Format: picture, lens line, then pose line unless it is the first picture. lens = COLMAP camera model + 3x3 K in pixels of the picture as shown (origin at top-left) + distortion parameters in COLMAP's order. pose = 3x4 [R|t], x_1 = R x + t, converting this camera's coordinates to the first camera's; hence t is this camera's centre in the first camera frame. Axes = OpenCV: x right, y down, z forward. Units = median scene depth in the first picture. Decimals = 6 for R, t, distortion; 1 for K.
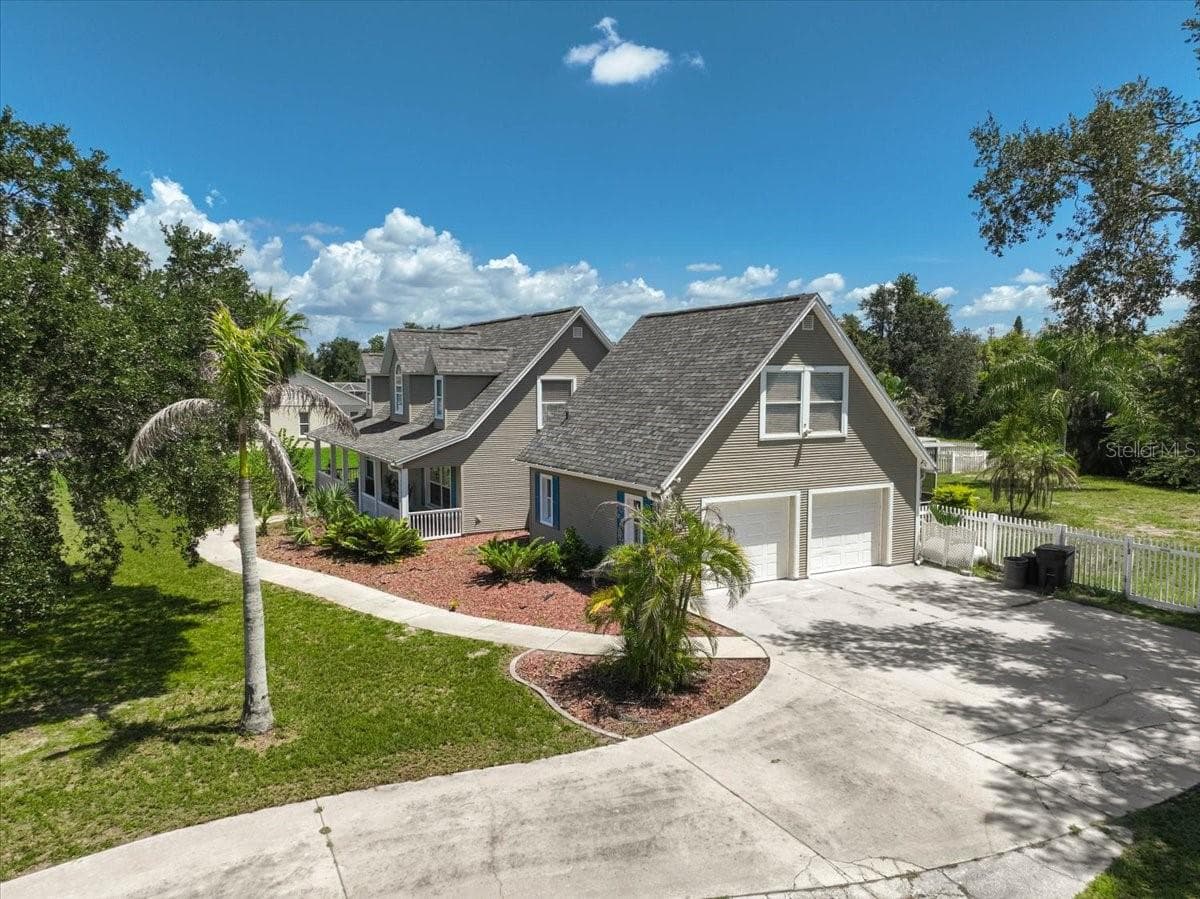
lens RADIAL K [[833.1, 0, 600.0], [0, 833.1, 449.5], [0, 0, 1]] dist [0.000971, 0.015252]
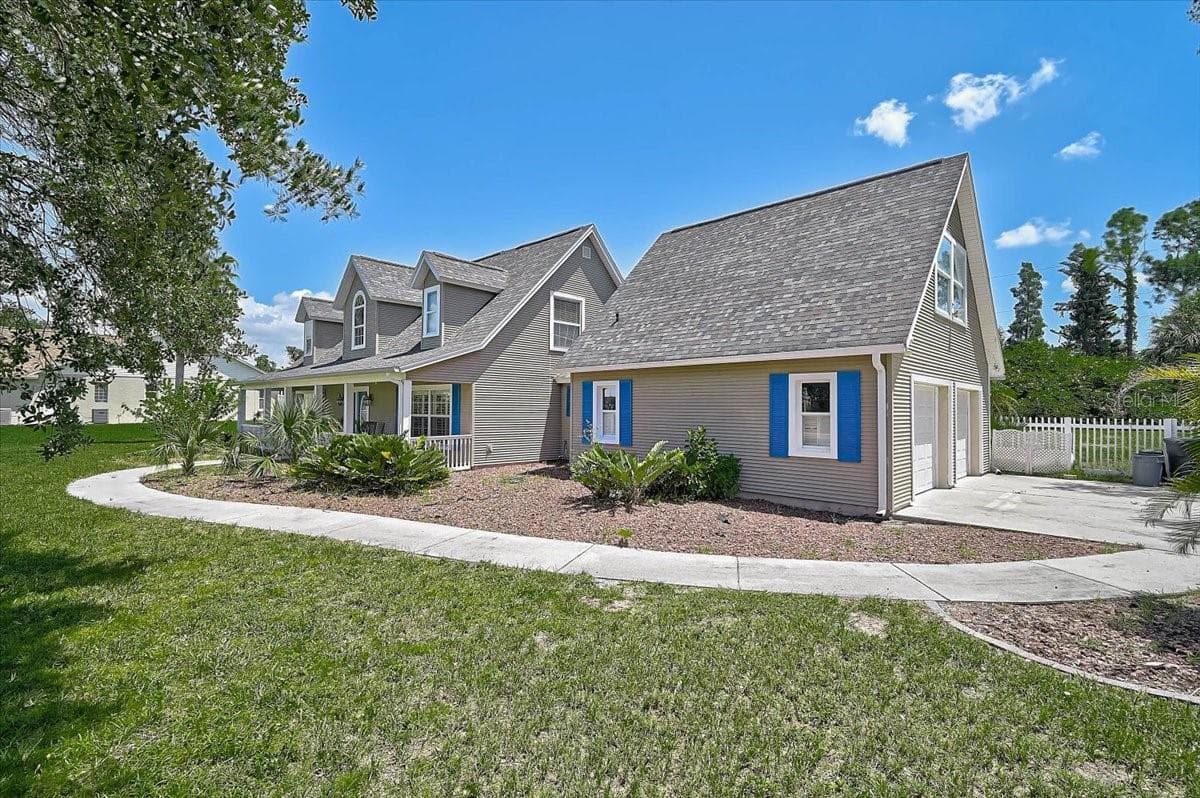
lens RADIAL K [[558.6, 0, 600.0], [0, 558.6, 399.0], [0, 0, 1]] dist [-0.001985, -0.000469]
pose [[0.955758, 0.012685, 0.293879, -0.209507], [0.014901, 0.995699, -0.091440, 0.088487], [-0.293775, 0.091774, 0.951459, 0.436219]]
